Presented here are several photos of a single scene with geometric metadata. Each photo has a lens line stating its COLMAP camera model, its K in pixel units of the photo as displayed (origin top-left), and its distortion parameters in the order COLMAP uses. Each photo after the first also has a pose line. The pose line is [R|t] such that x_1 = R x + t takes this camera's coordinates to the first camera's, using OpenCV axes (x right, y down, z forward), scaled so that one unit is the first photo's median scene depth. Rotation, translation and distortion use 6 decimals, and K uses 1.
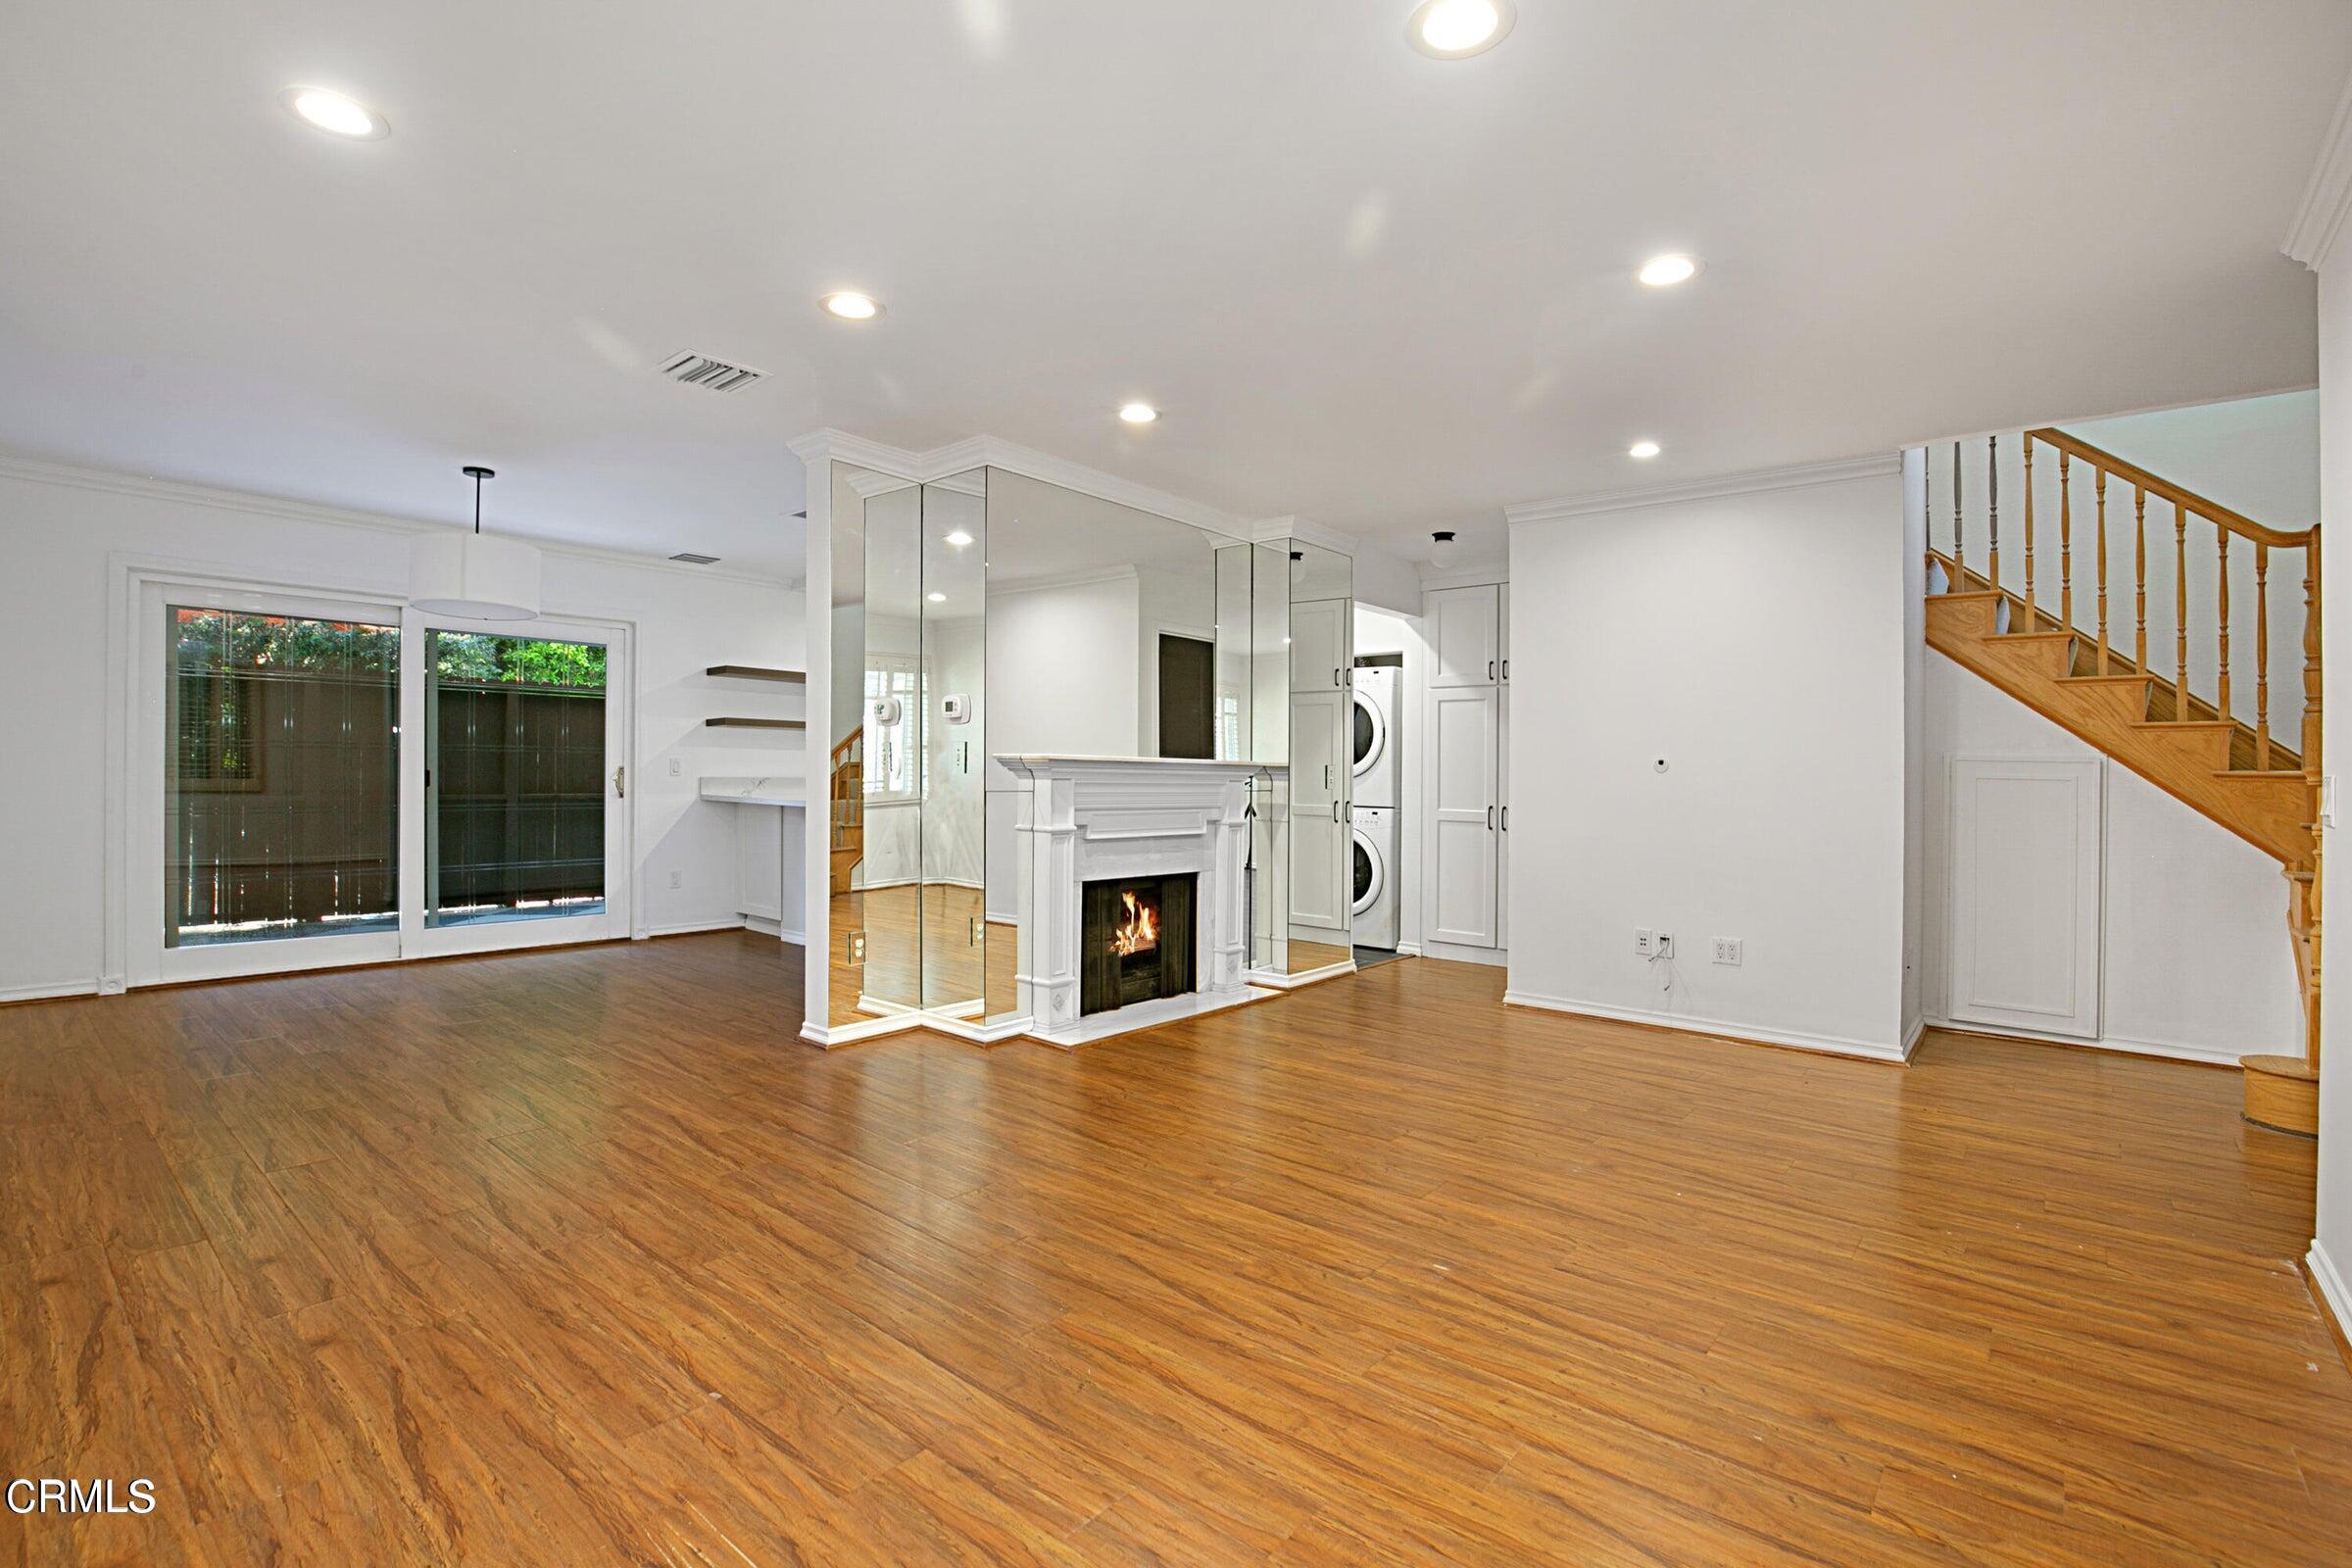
lens RADIAL K [[1056.0, 0, 1177.4], [0, 1056.0, 747.0], [0, 0, 1]] dist [-0.018900, 0.000793]
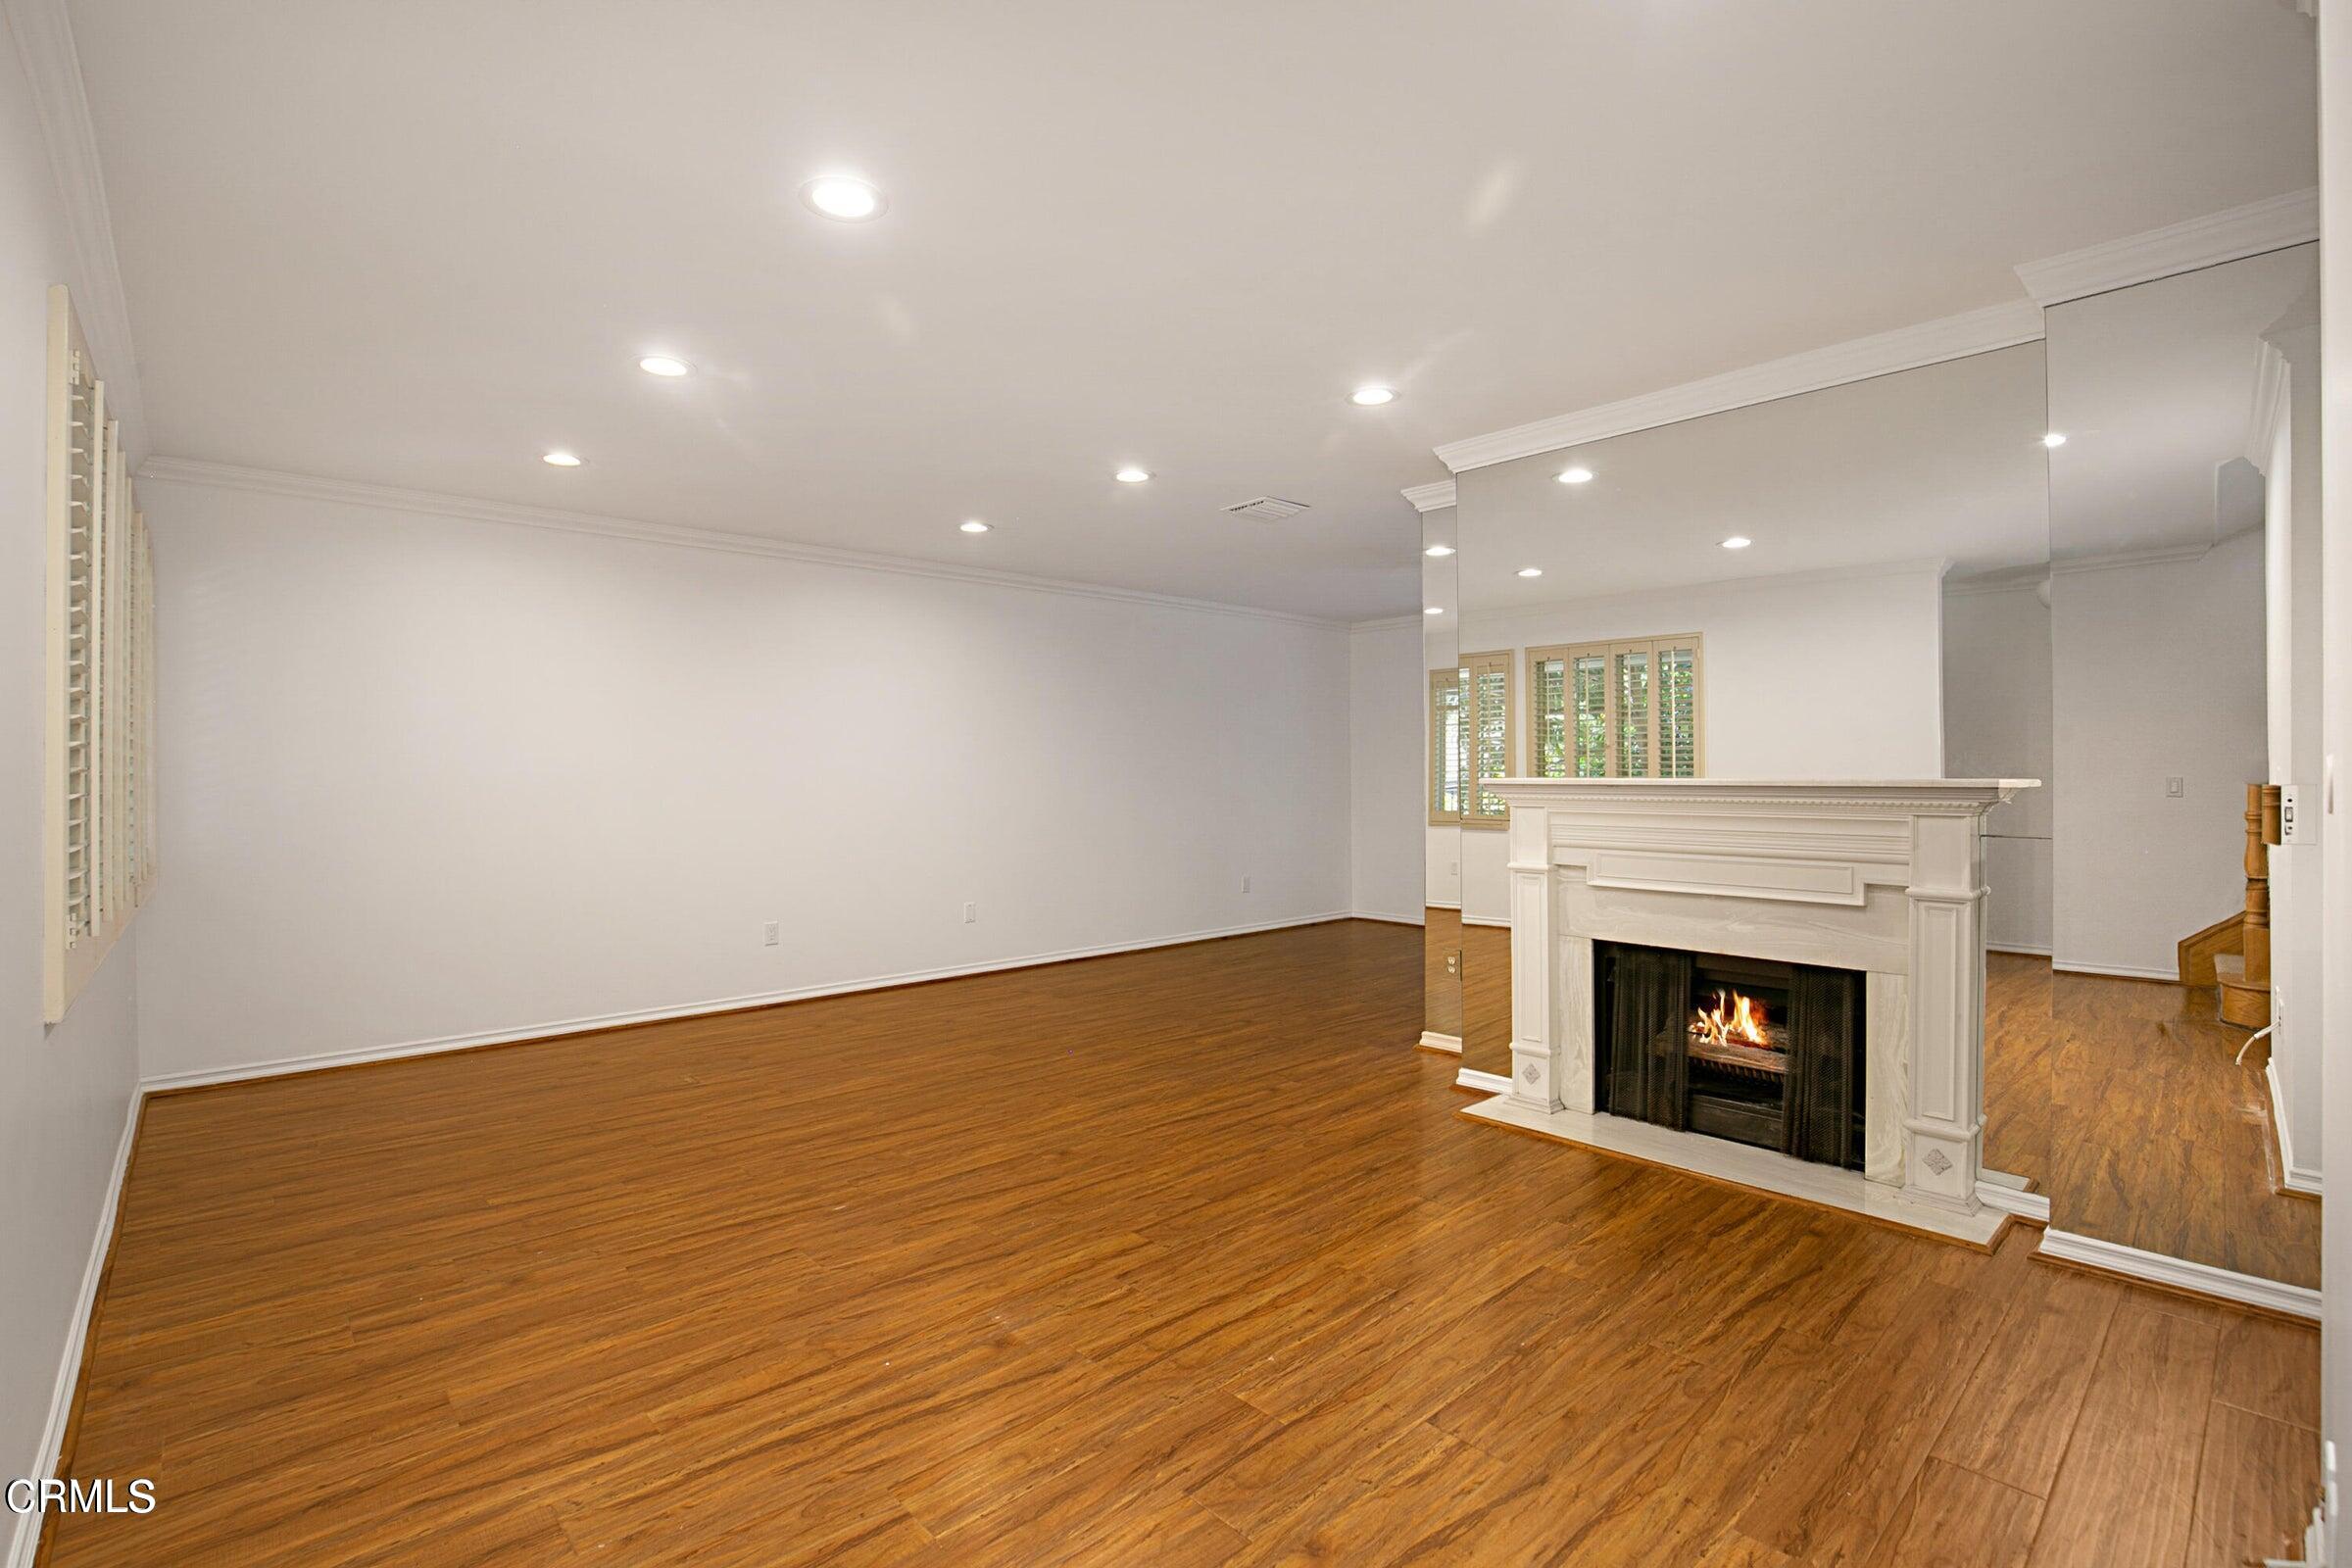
lens RADIAL K [[1077.0, 0, 1165.1], [0, 1077.0, 783.0], [0, 0, 1]] dist [-0.029306, 0.000911]
pose [[-0.127705, -0.011980, -0.991740, 1.255329], [0.025483, 0.999557, -0.015356, 0.027855], [0.991485, -0.027234, -0.127343, 1.348753]]
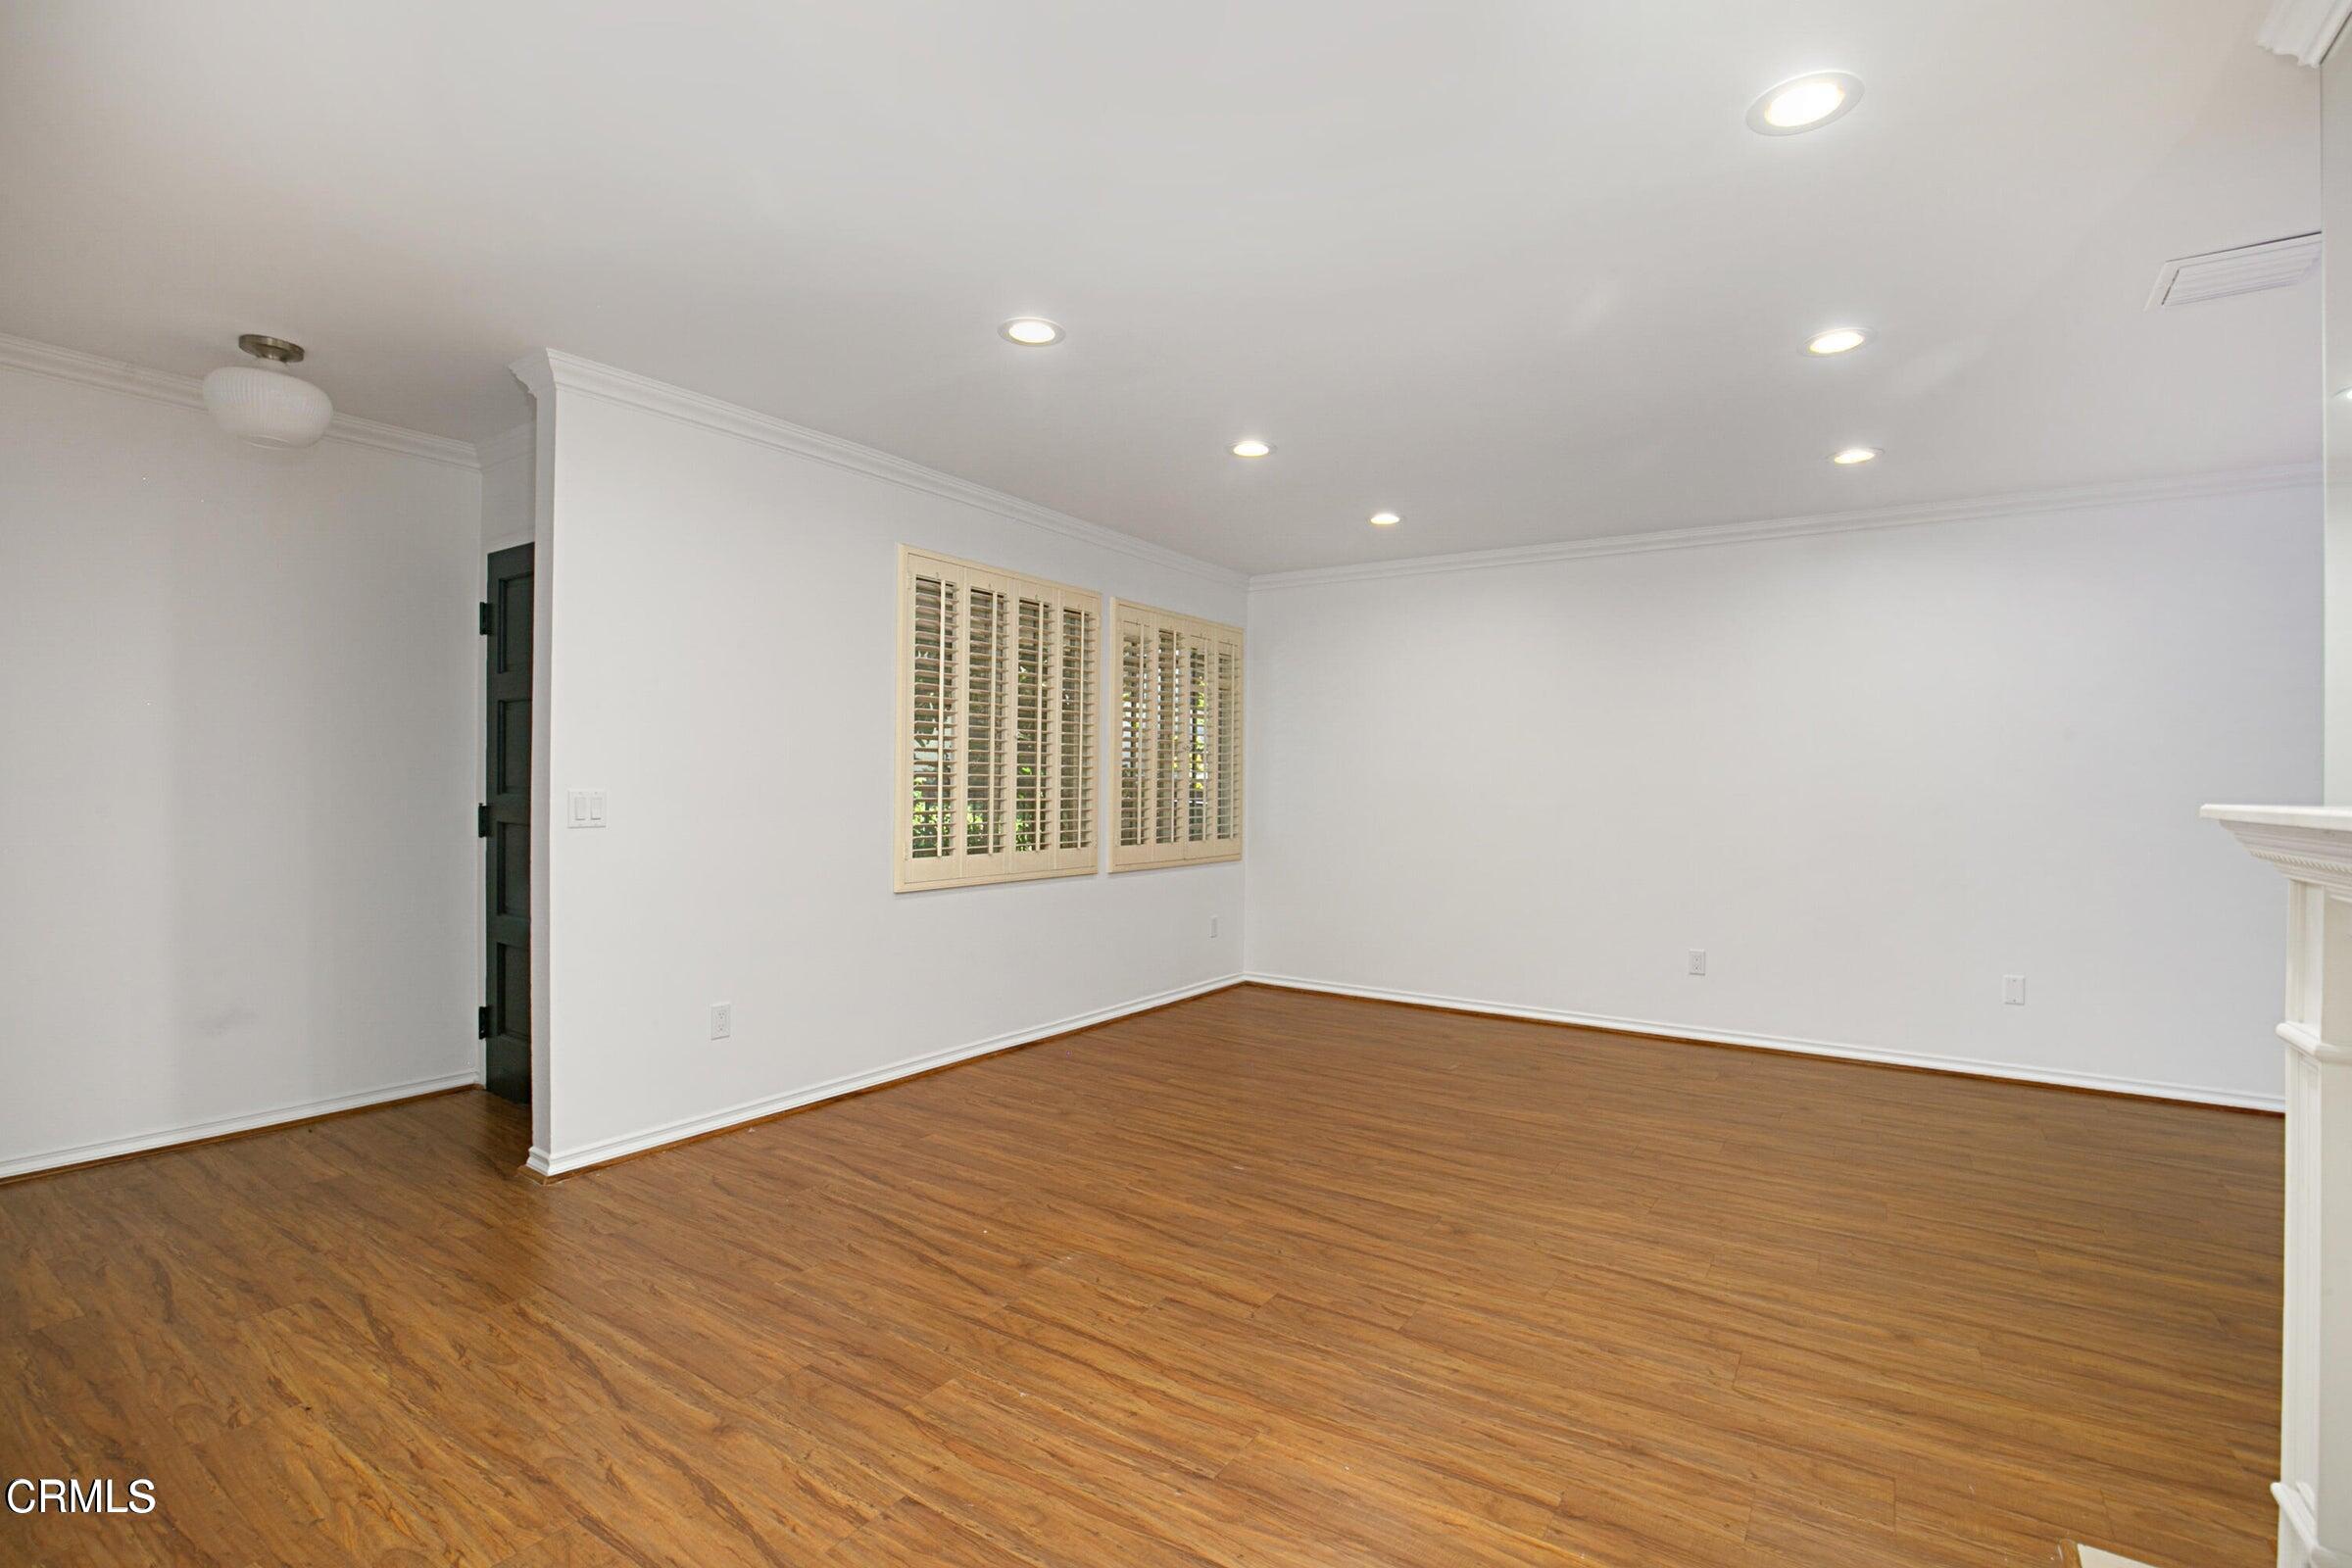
lens RADIAL K [[1077.0, 0, 1165.1], [0, 1077.0, 783.0], [0, 0, 1]] dist [-0.029306, 0.000911]
pose [[-0.994417, -0.031535, -0.100704, 0.439062], [-0.029023, 0.999232, -0.026308, 0.029296], [0.101457, -0.023238, -0.994569, 2.089318]]
